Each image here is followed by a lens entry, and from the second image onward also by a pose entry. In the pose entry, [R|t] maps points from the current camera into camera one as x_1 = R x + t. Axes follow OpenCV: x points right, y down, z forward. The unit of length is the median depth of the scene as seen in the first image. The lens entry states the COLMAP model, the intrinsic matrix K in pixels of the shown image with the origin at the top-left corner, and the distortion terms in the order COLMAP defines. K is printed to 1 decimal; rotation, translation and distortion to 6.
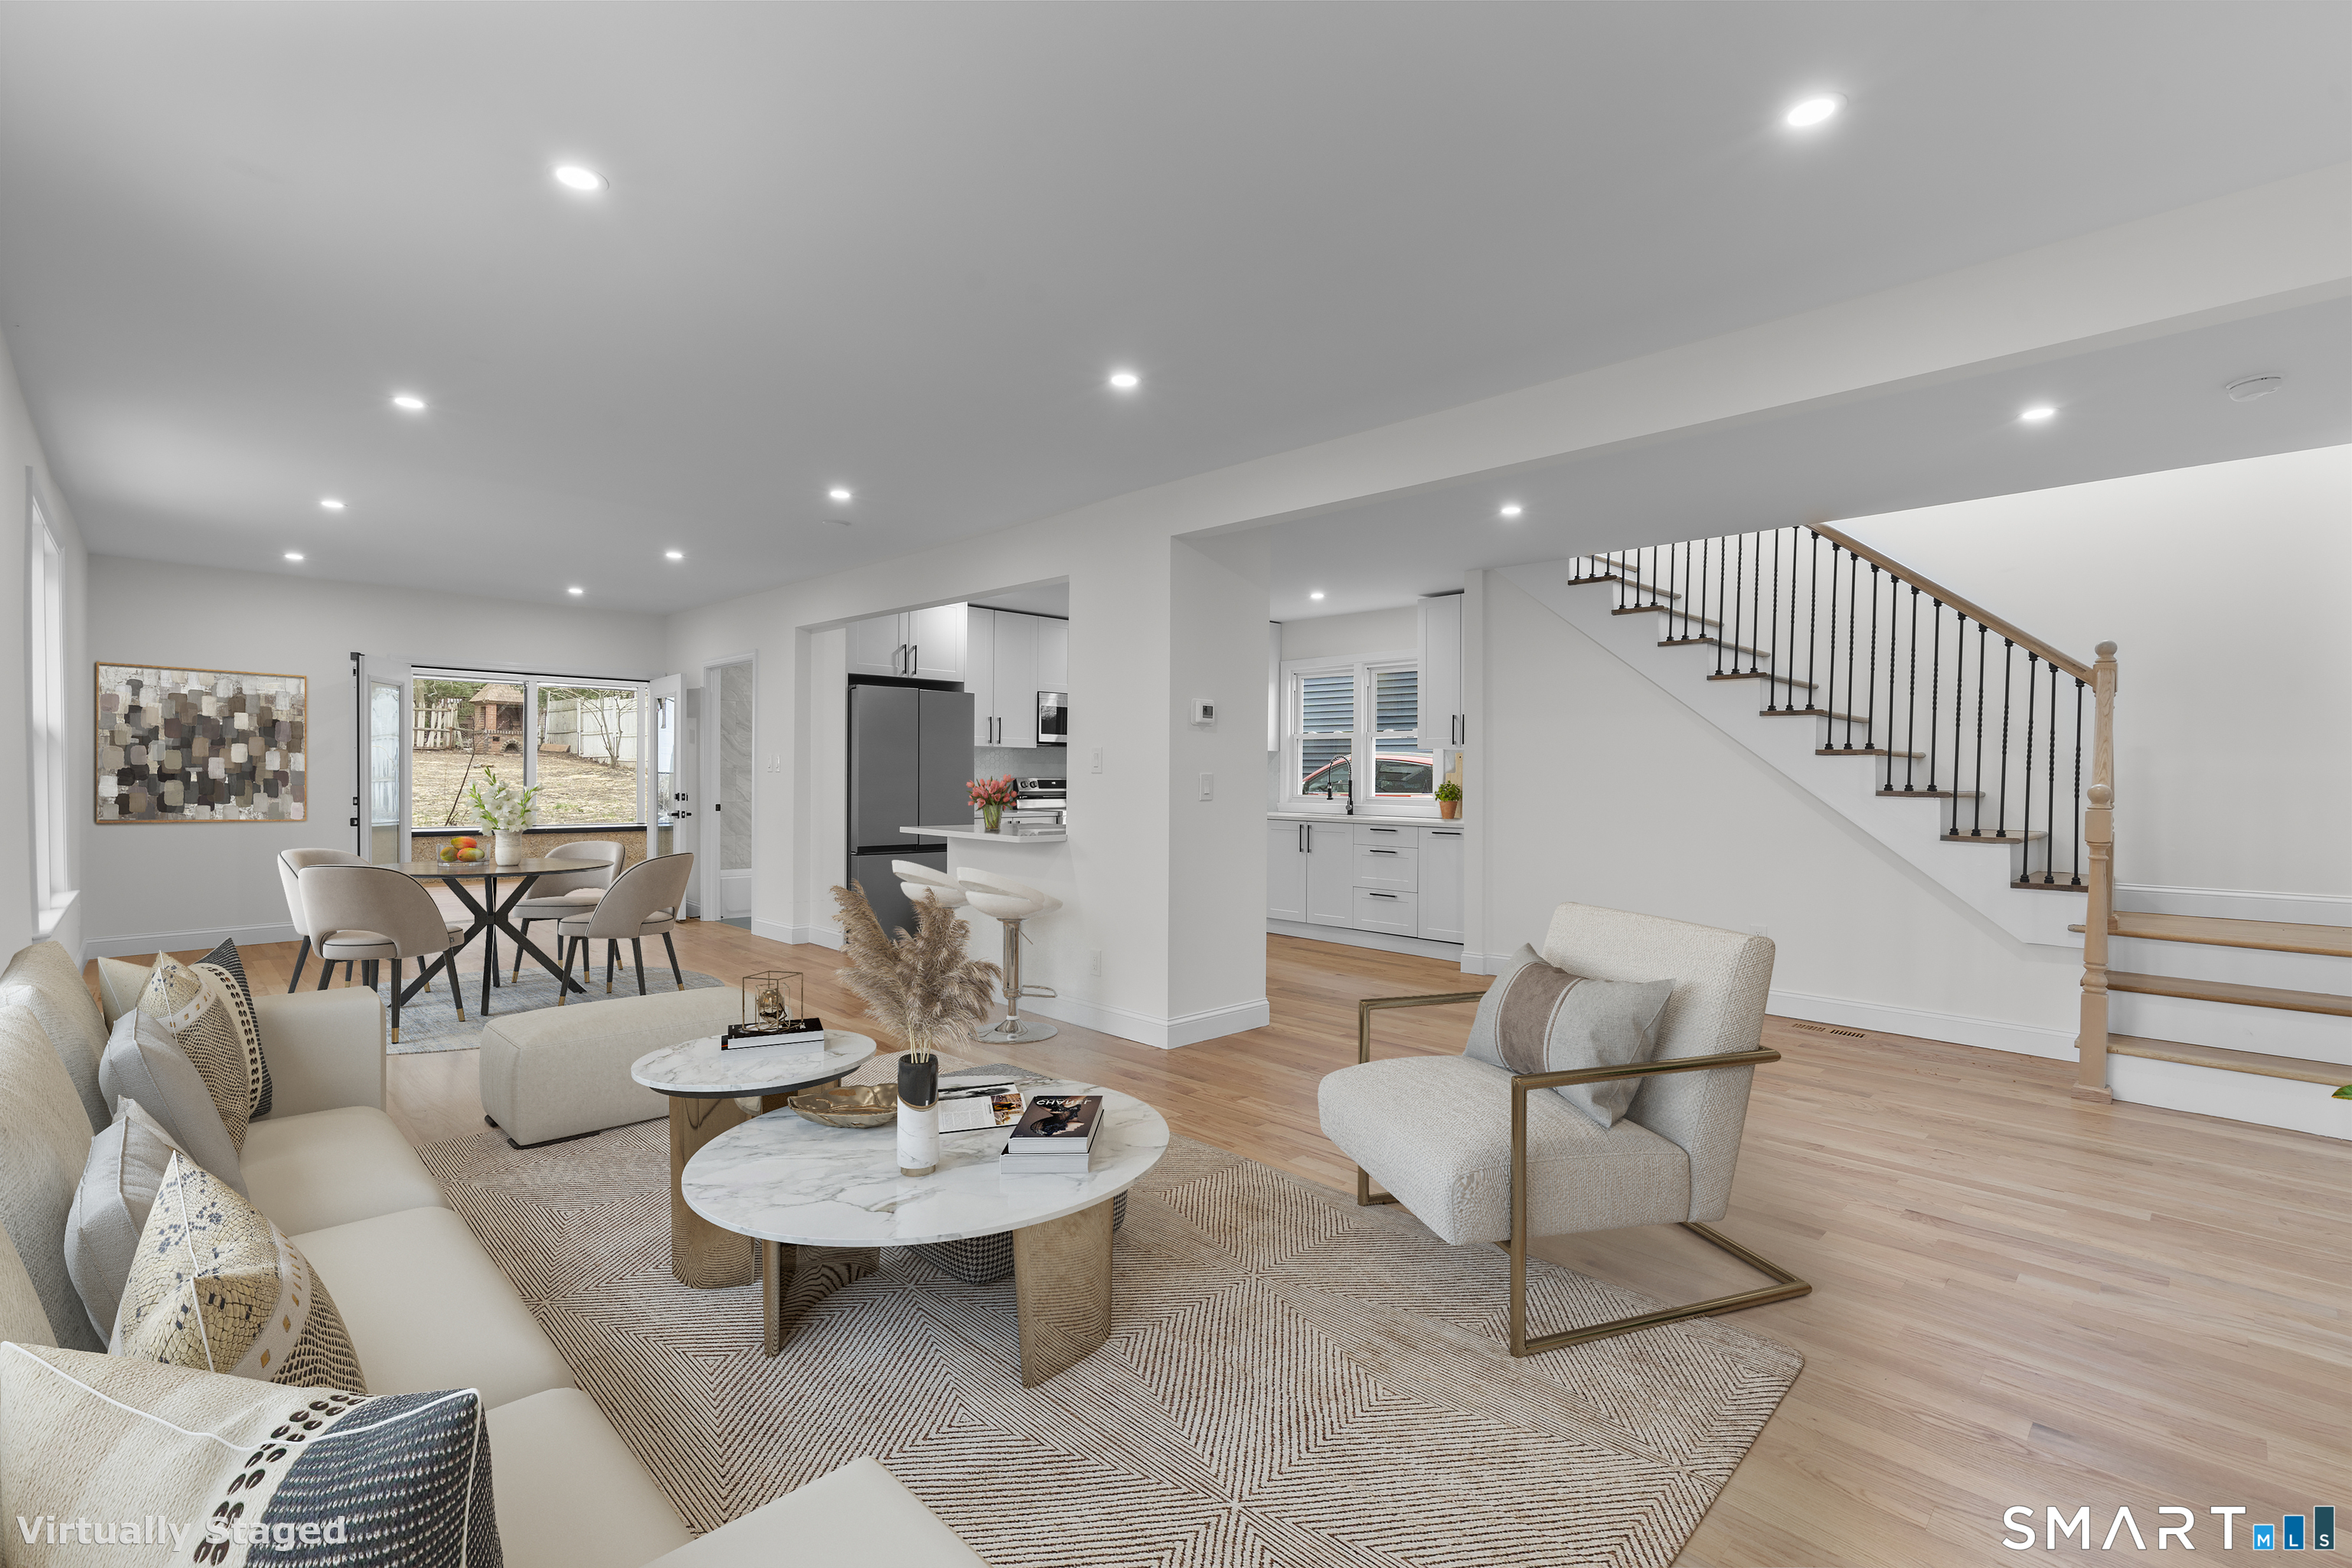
lens RADIAL K [[1053.9, 0, 1172.9], [0, 1053.9, 778.9], [0, 0, 1]] dist [0.000391, -0.000007]
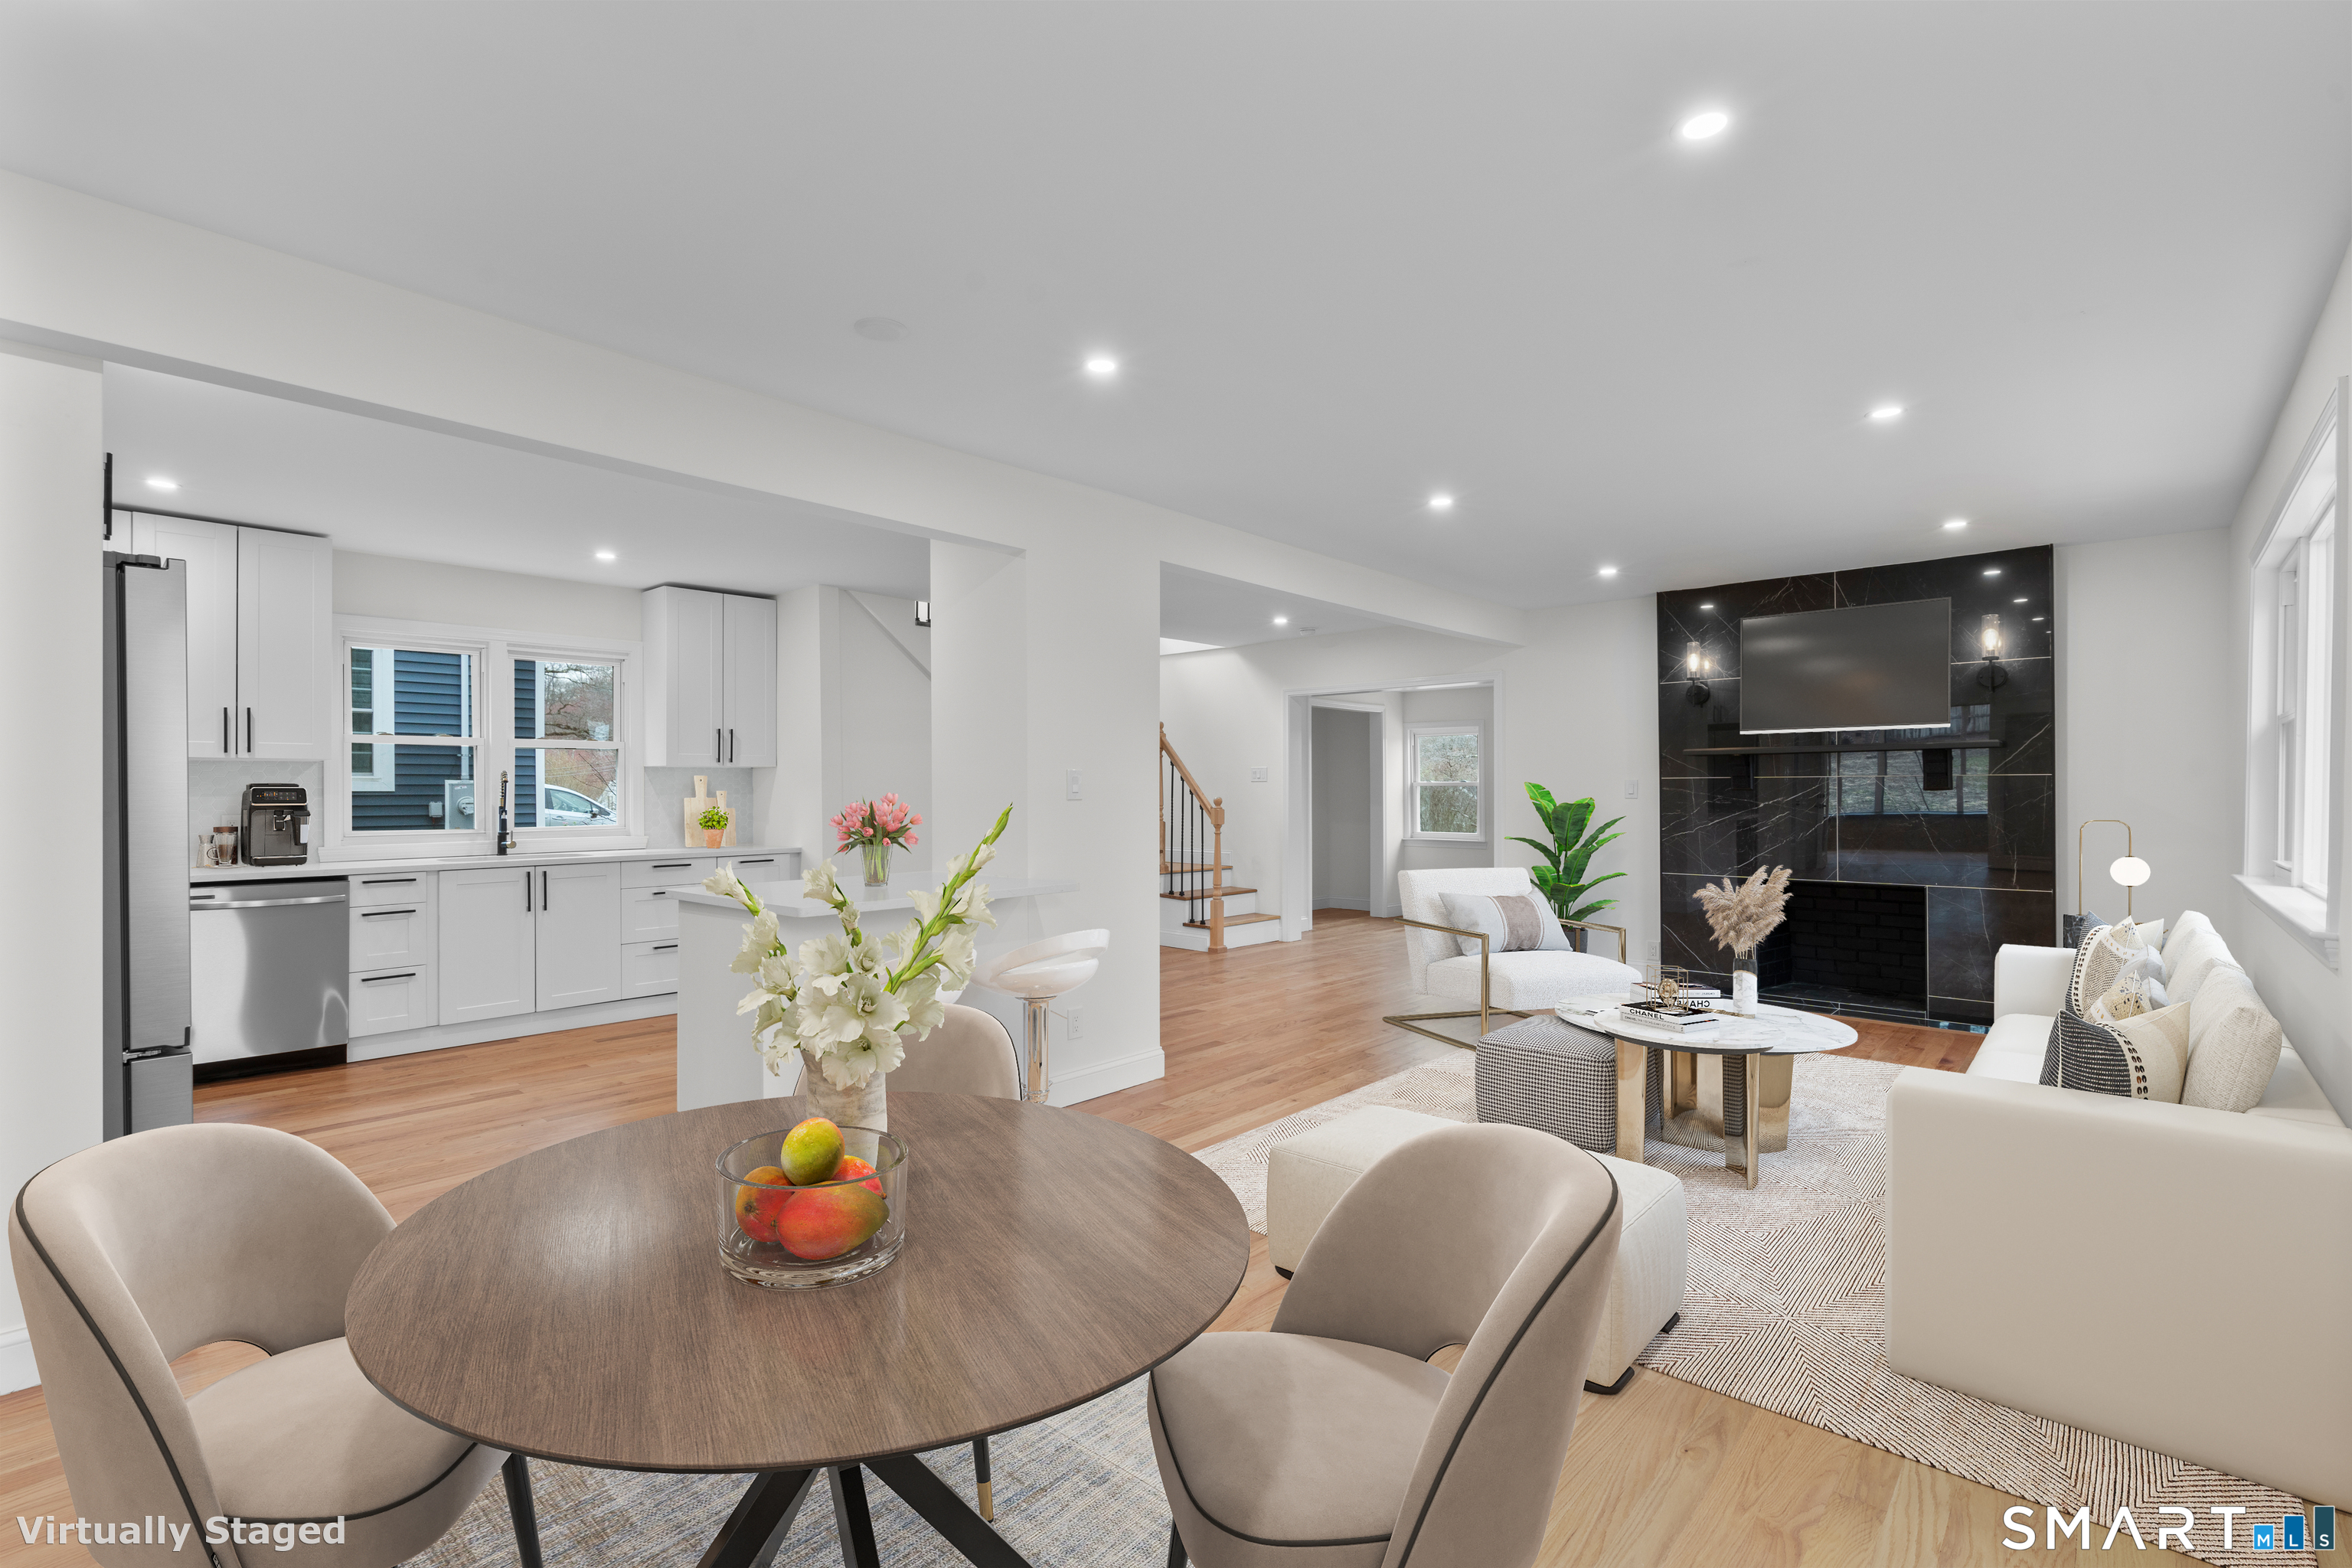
lens RADIAL K [[1053.9, 0, 1183.9], [0, 1053.9, 781.5], [0, 0, 1]] dist [0.000391, -0.000007]
pose [[-0.063287, 0.000290, 0.997995, -0.758547], [0.006701, 0.999978, 0.000135, -0.016003], [-0.997973, 0.006696, -0.063287, 0.792817]]
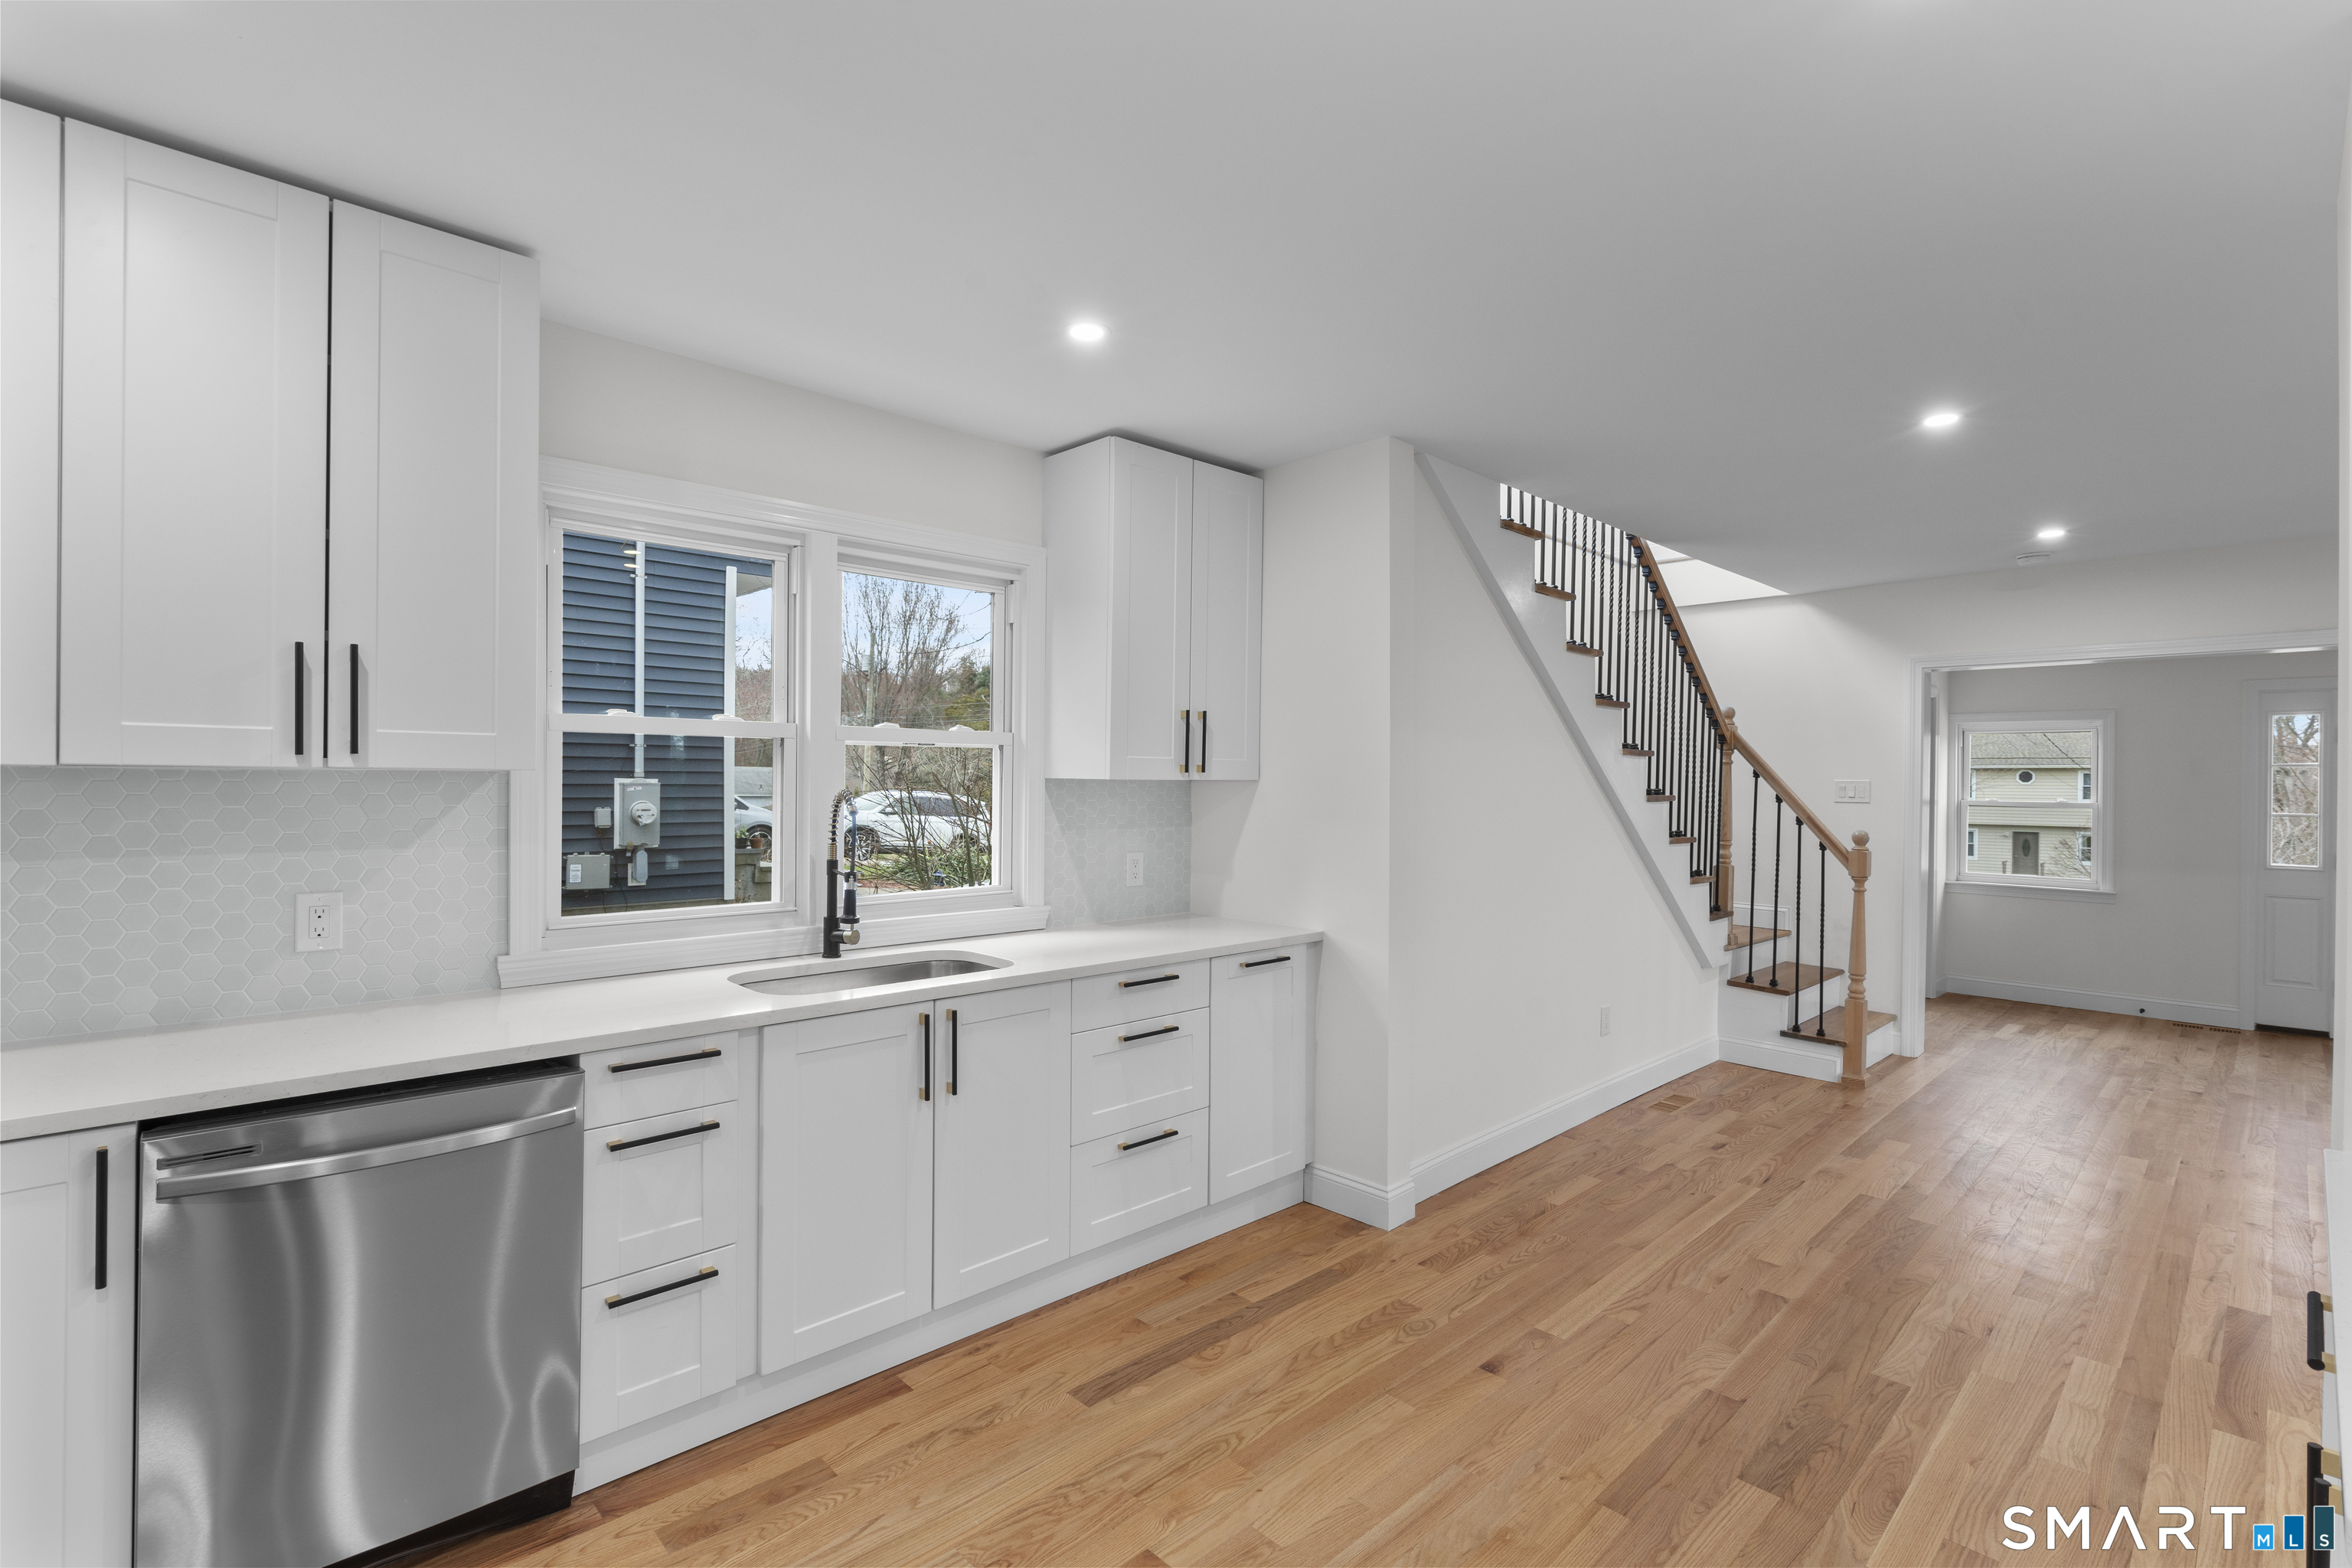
lens RADIAL K [[1053.9, 0, 1177.4], [0, 1053.9, 776.2], [0, 0, 1]] dist [0.000391, -0.000007]
pose [[0.010289, -0.004447, 0.999937, -0.249053], [-0.005853, 0.999973, 0.004508, -0.038496], [-0.999930, -0.005899, 0.010262, 1.184377]]
